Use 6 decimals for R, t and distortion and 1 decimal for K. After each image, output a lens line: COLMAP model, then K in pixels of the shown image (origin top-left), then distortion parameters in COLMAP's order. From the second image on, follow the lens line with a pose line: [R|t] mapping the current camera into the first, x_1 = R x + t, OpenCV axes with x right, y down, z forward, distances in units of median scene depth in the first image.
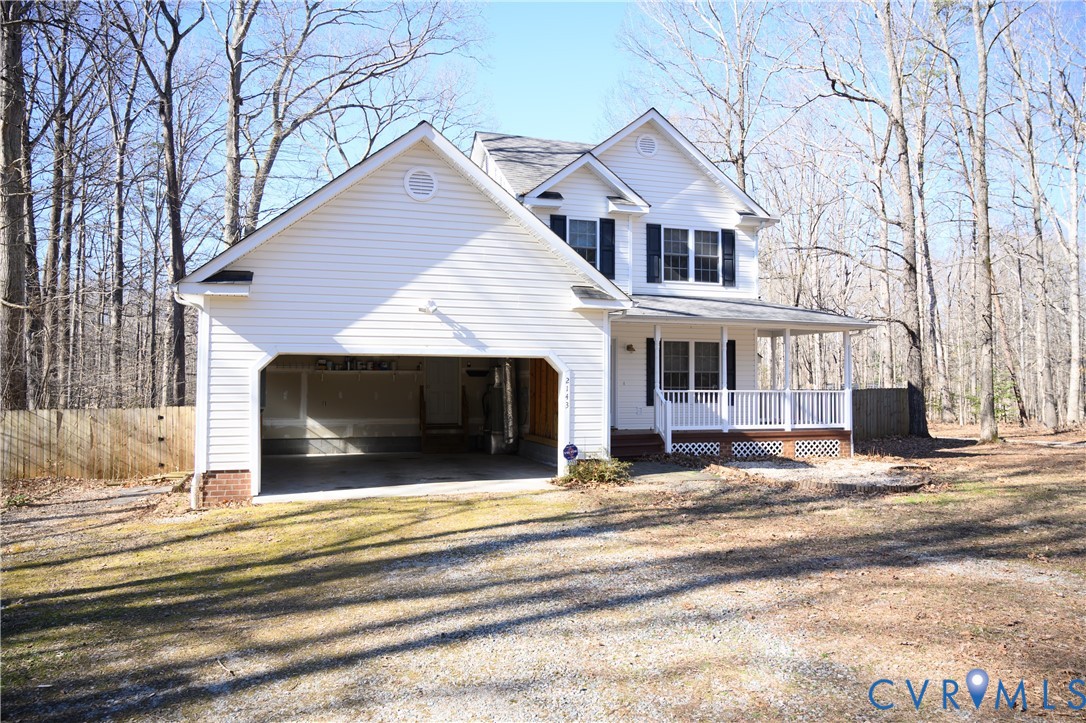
lens RADIAL K [[733.0, 0, 543.0], [0, 733.0, 362.7], [0, 0, 1]] dist [-0.004526, 0.003302]
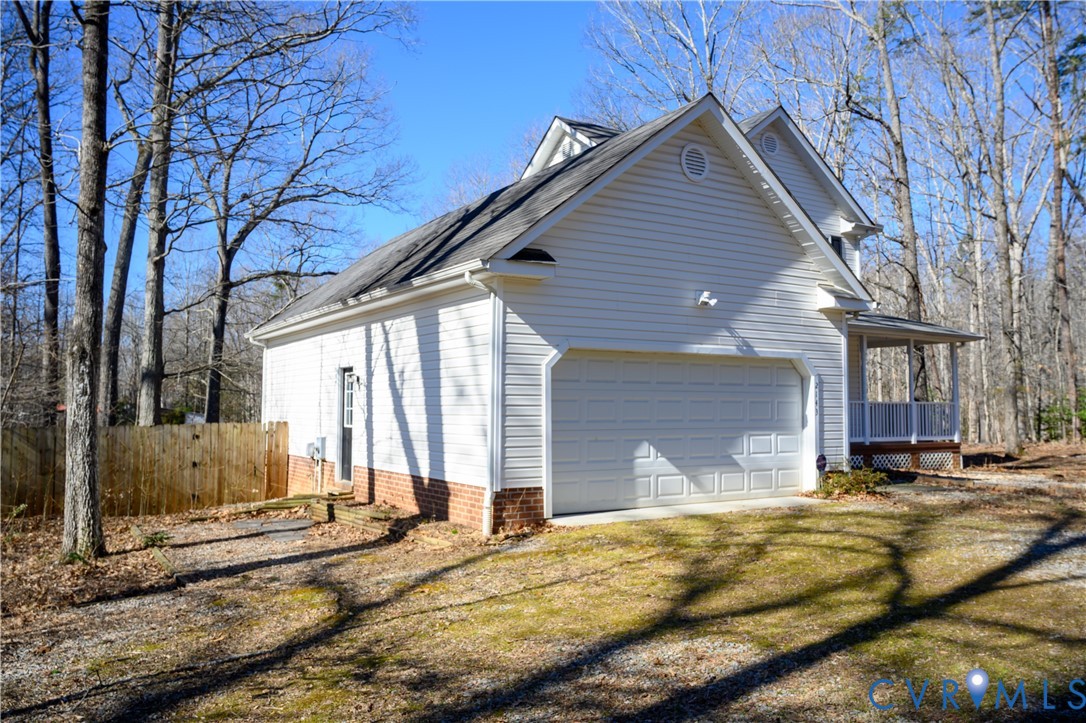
lens RADIAL K [[796.8, 0, 543.7], [0, 796.8, 359.7], [0, 0, 1]] dist [-0.002369, -0.001211]
pose [[0.974485, 0.012461, 0.224107, -0.517340], [-0.004740, 0.999378, -0.034958, 0.028198], [-0.224403, 0.033003, 0.973937, 0.095165]]
